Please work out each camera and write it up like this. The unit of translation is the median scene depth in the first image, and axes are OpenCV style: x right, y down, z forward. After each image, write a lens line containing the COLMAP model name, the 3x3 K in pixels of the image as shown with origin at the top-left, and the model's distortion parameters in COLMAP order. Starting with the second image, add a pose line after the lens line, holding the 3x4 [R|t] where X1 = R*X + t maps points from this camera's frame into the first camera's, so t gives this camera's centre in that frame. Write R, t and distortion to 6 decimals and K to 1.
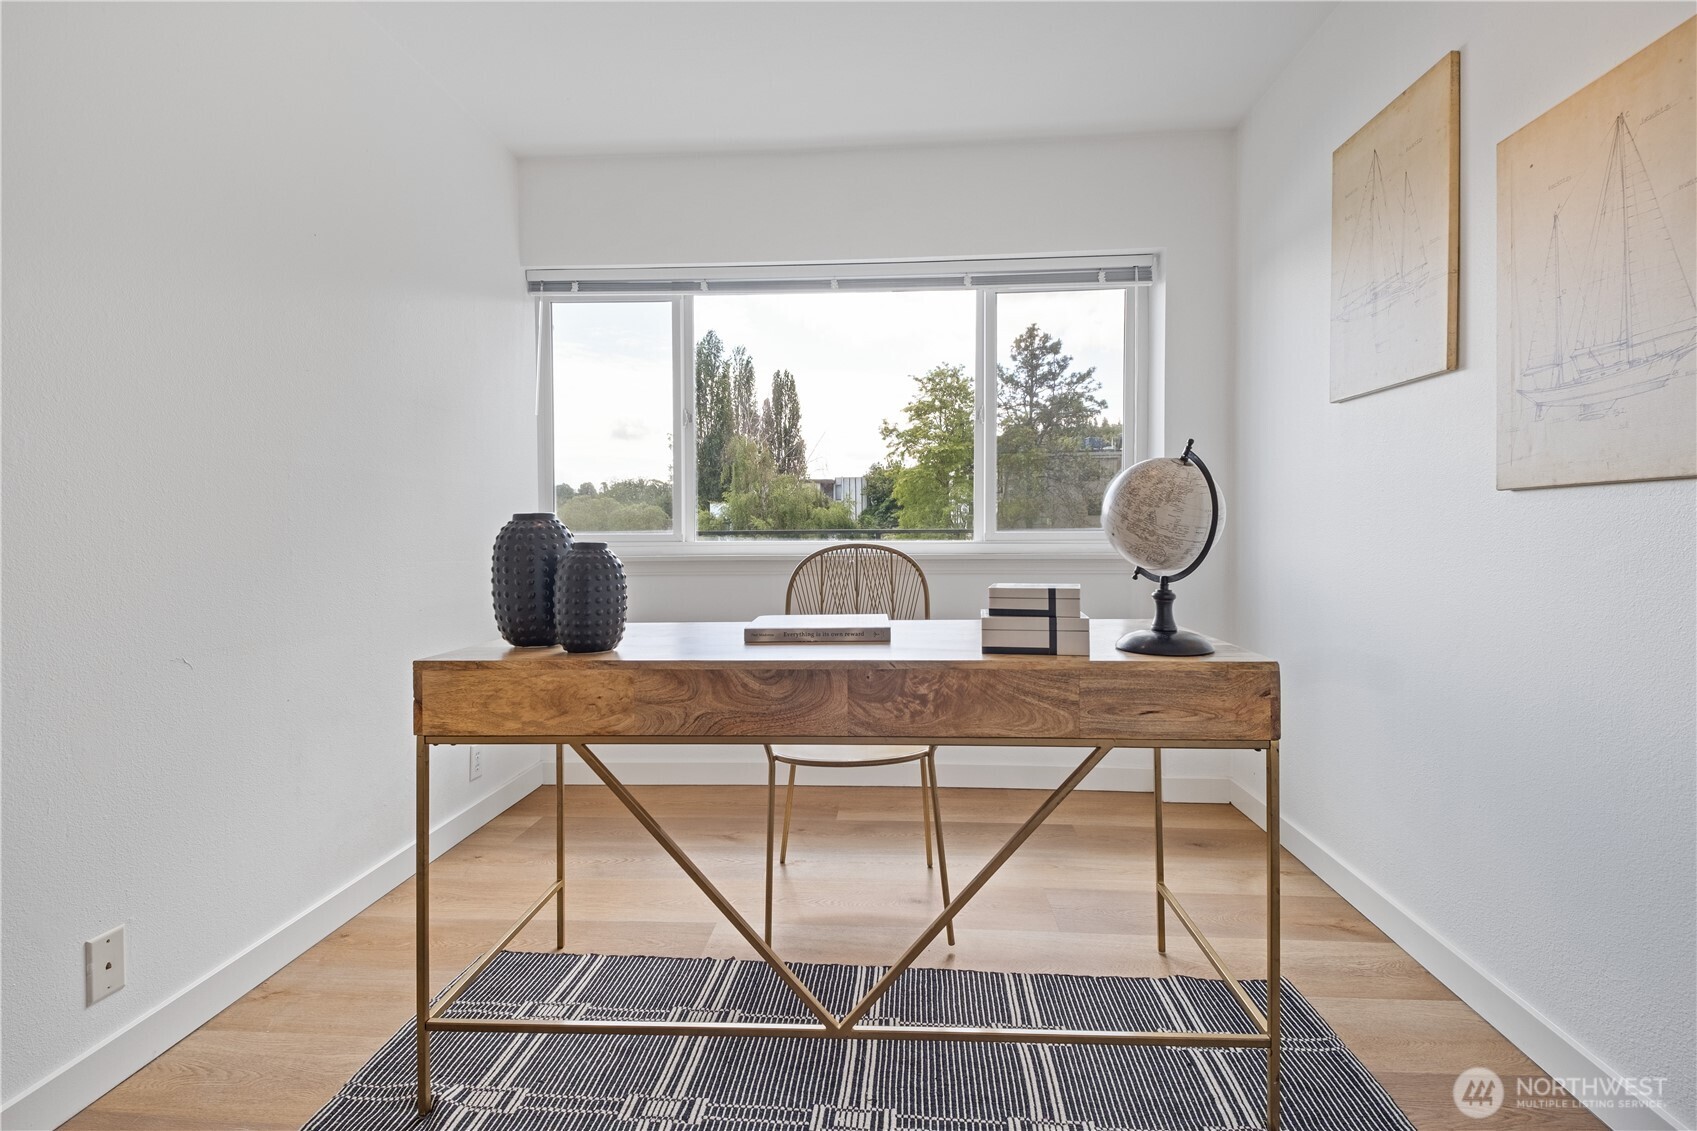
lens RADIAL K [[759.1, 0, 852.0], [0, 759.1, 539.5], [0, 0, 1]] dist [0.053455, -0.032434]
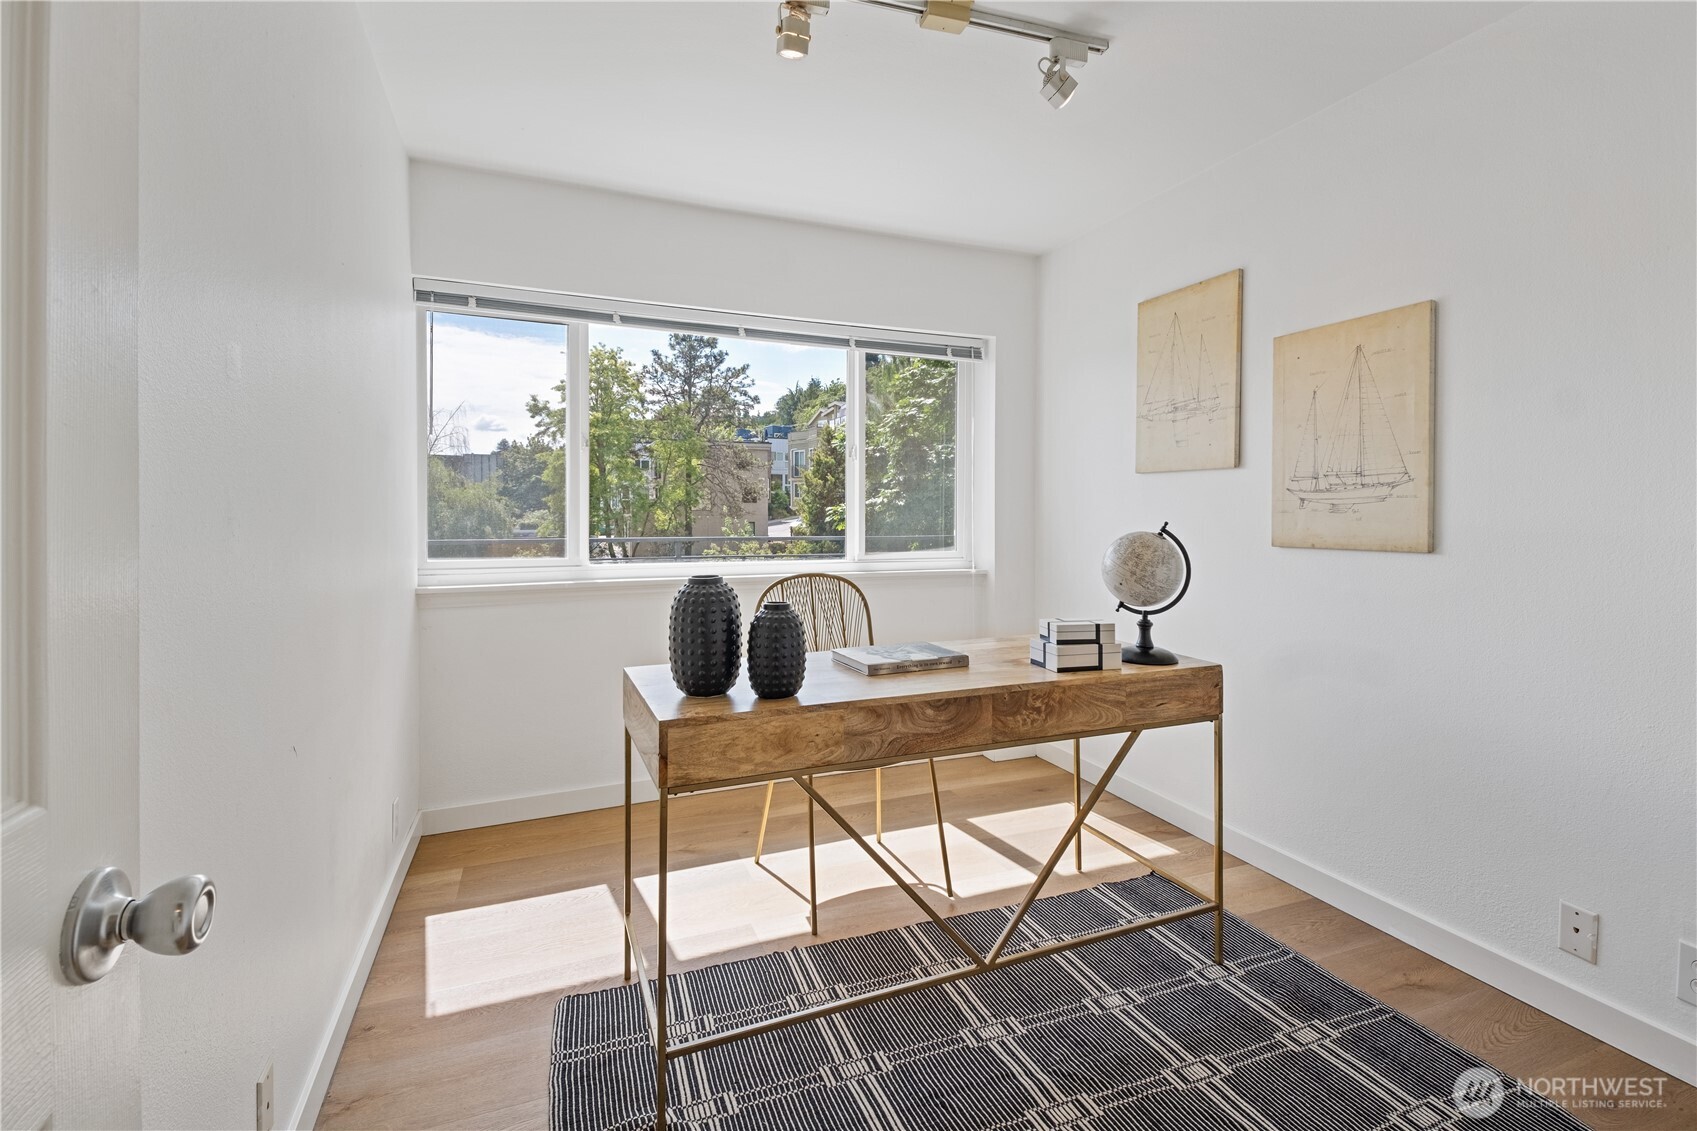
lens RADIAL K [[744.9, 0, 838.5], [0, 744.9, 517.1], [0, 0, 1]] dist [0.062107, -0.027888]
pose [[0.907211, 0.005171, 0.420643, -0.759809], [-0.001034, 0.999949, -0.010062, -0.119972], [-0.420674, 0.008693, 0.907170, -0.086654]]
